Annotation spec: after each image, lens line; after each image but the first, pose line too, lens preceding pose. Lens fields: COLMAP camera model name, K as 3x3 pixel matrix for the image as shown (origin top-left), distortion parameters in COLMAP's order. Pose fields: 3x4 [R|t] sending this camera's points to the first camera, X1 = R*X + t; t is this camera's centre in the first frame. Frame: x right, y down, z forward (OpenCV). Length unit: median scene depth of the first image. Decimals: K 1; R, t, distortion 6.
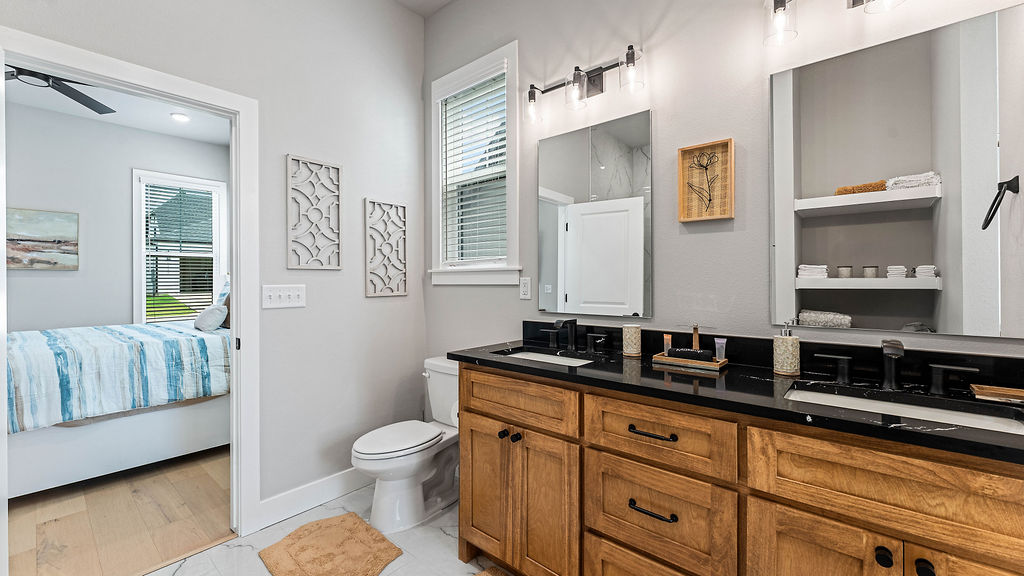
lens RADIAL K [[417.1, 0, 515.3], [0, 417.1, 286.2], [0, 0, 1]] dist [-0.002814, -0.000152]
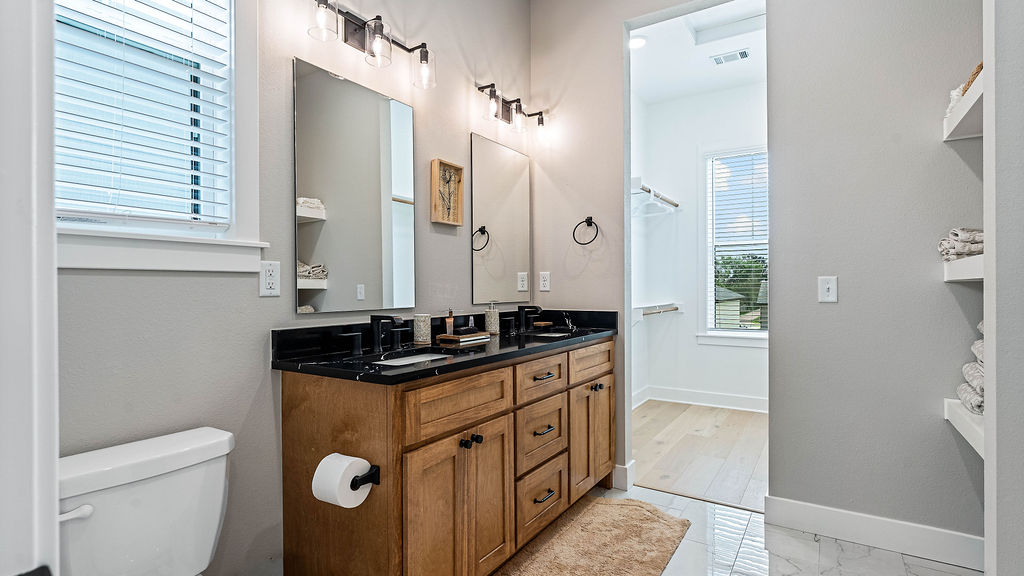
lens RADIAL K [[520.6, 0, 509.2], [0, 520.6, 290.0], [0, 0, 1]] dist [-0.001201, -0.000010]
pose [[-0.162647, -0.003169, 0.986679, -1.113683], [0.011749, 0.999918, 0.005149, 0.031224], [-0.986614, 0.012430, -0.162597, 1.089825]]
